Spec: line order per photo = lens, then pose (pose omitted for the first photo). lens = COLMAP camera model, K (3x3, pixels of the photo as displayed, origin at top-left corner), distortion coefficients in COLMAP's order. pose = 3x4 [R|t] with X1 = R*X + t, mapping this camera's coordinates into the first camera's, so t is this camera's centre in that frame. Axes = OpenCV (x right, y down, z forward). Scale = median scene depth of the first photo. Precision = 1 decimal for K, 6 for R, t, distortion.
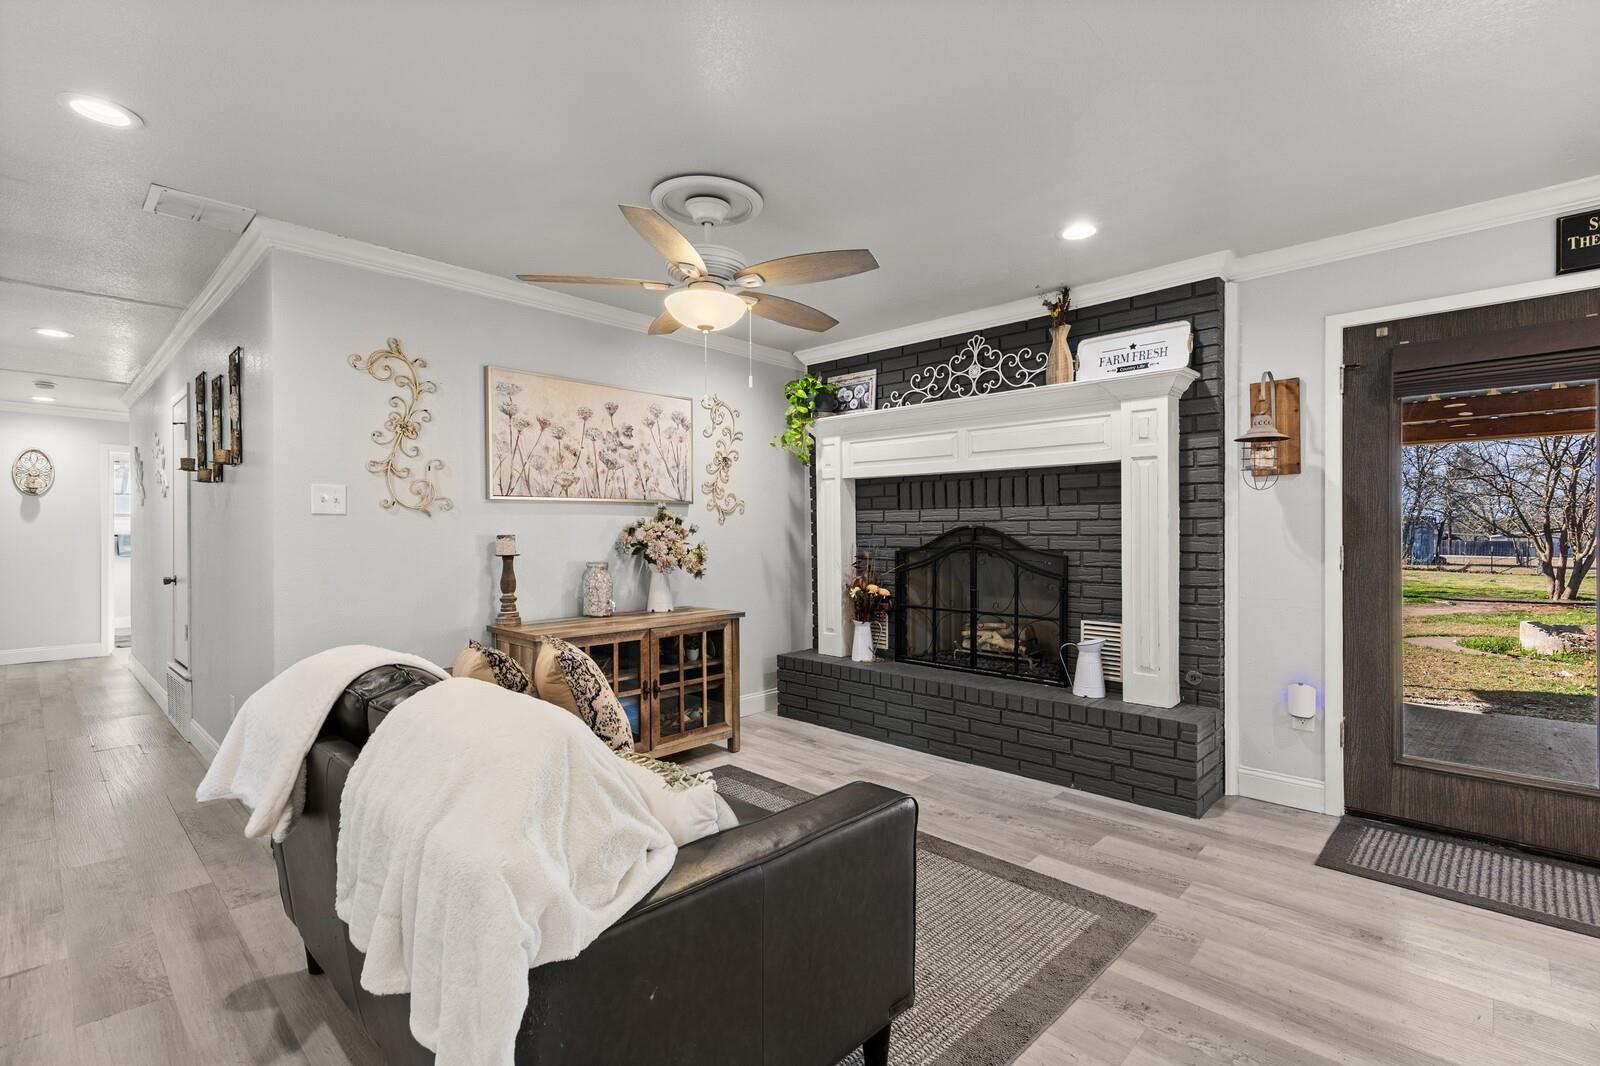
lens RADIAL K [[731.3, 0, 800.0], [0, 731.3, 533.0], [0, 0, 1]] dist [0.003124, 0.000790]
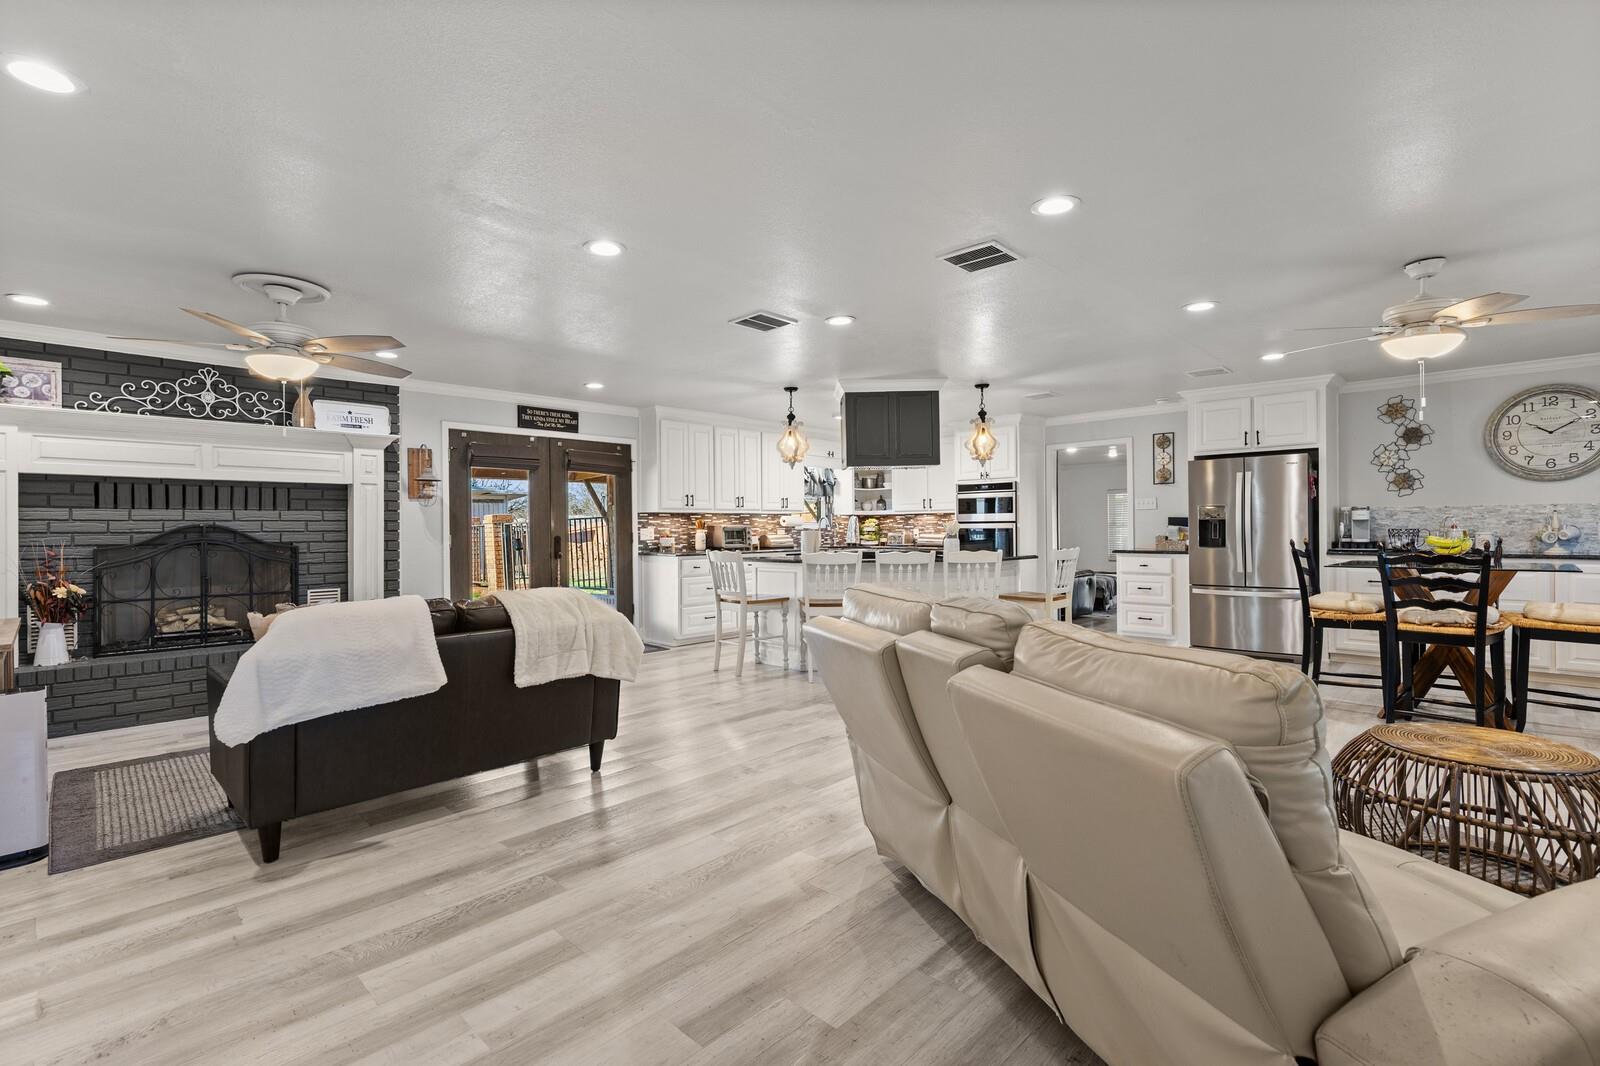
lens RADIAL K [[731.3, 0, 800.0], [0, 731.3, 533.0], [0, 0, 1]] dist [0.003124, 0.000790]
pose [[-0.006060, -0.005077, 0.999969, -1.001387], [0.010692, 0.999930, 0.005141, 0.008341], [-0.999924, 0.010723, -0.006005, 0.029370]]
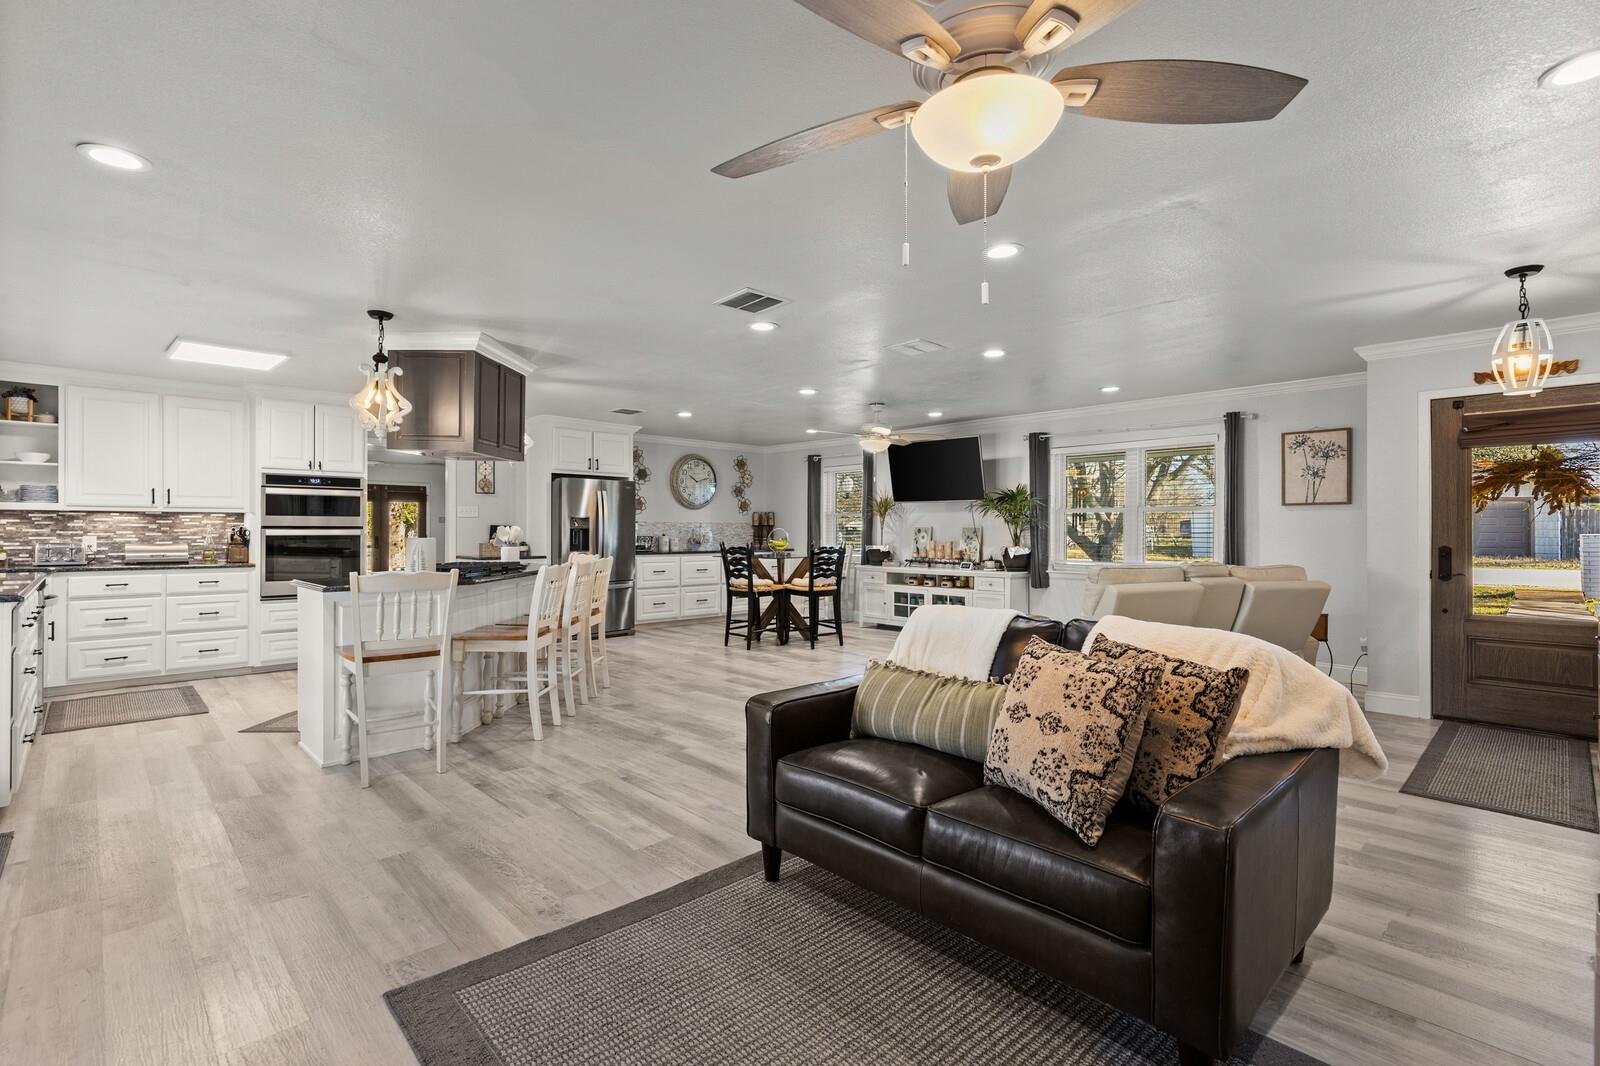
lens RADIAL K [[731.3, 0, 800.0], [0, 731.3, 533.0], [0, 0, 1]] dist [0.003124, 0.000790]
pose [[-0.999331, -0.000094, 0.036567, -0.006644], [0.000042, 0.999993, 0.003701, -0.000390], [-0.036567, 0.003700, -0.999324, 1.036116]]
